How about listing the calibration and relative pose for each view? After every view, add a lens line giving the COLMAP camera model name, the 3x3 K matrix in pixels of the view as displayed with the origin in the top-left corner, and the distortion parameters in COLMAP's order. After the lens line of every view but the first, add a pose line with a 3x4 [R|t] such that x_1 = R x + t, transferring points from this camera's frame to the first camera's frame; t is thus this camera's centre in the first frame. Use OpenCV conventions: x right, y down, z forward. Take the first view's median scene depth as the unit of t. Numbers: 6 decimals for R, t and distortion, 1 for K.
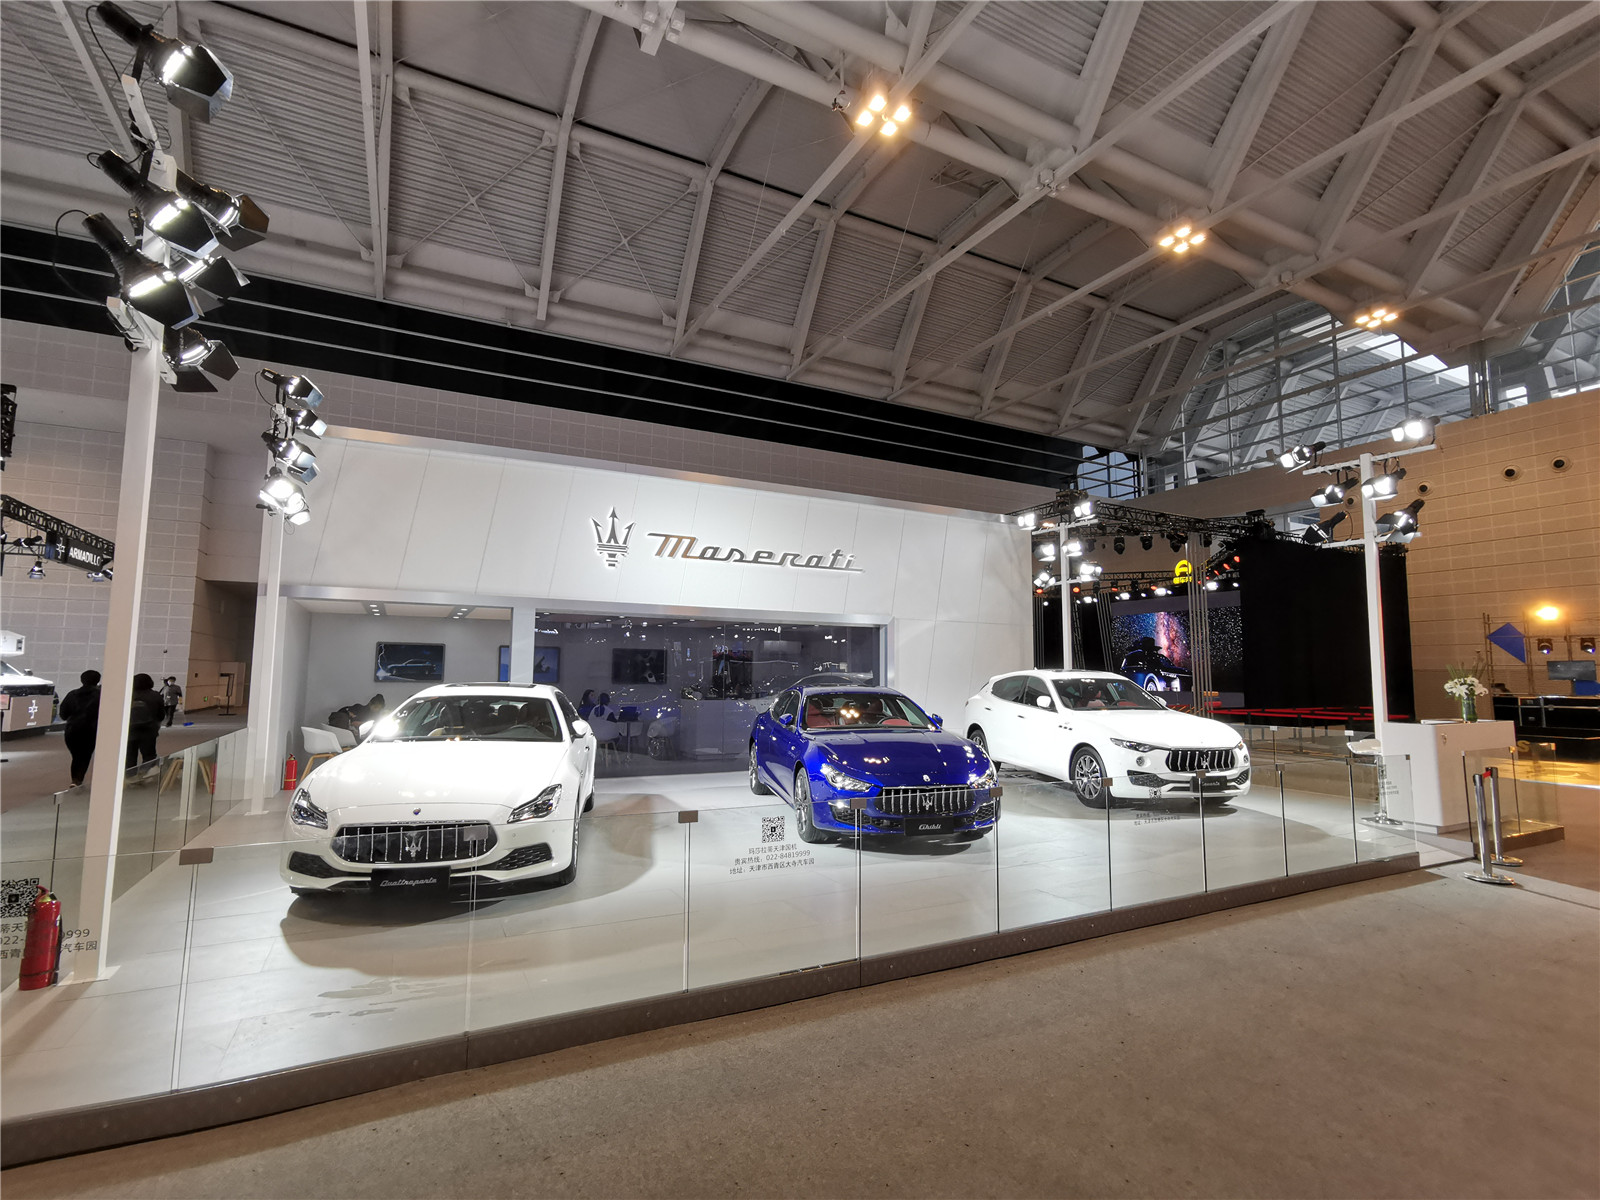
lens RADIAL K [[758.2, 0, 800.0], [0, 758.2, 600.0], [0, 0, 1]] dist [0.012924, 0.000195]
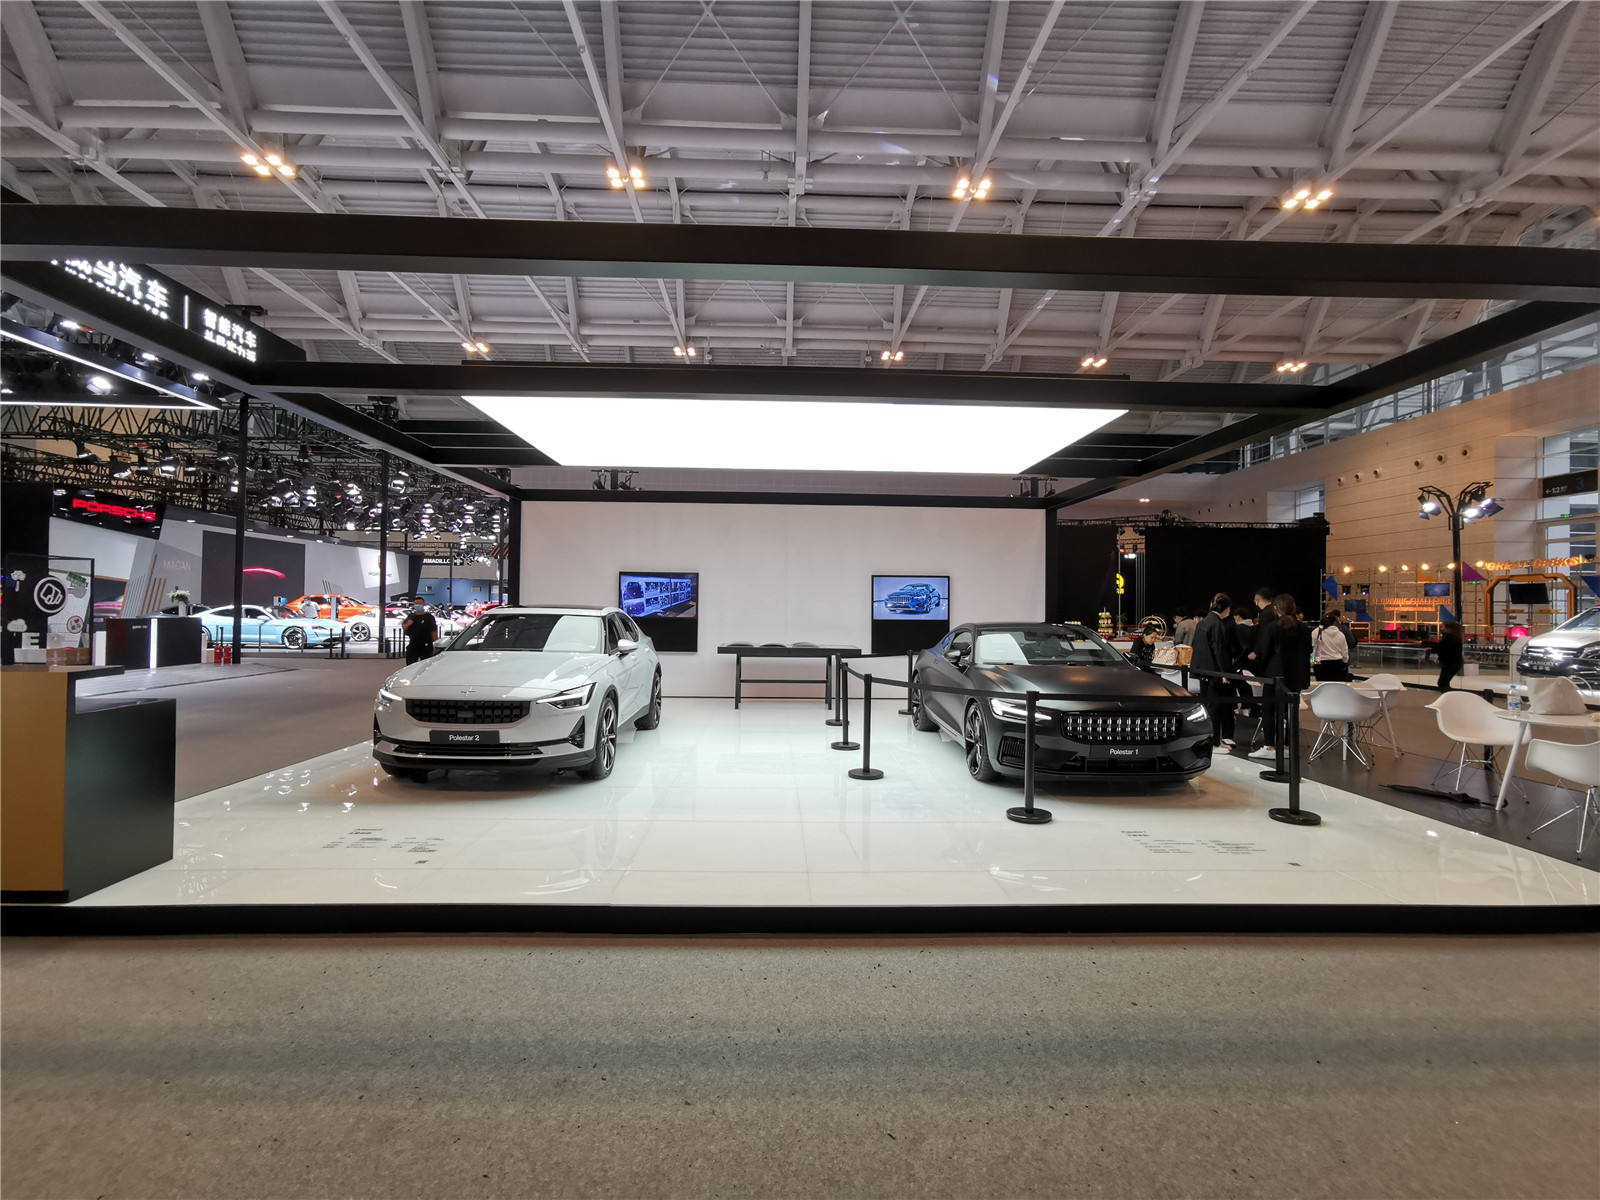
lens RADIAL K [[758.2, 0, 800.0], [0, 758.2, 600.0], [0, 0, 1]] dist [0.012924, 0.000195]
pose [[0.901015, 0.003518, -0.433773, 0.339947], [0.032958, 0.996522, 0.076541, -0.028356], [0.432534, -0.083261, 0.897765, -0.297939]]
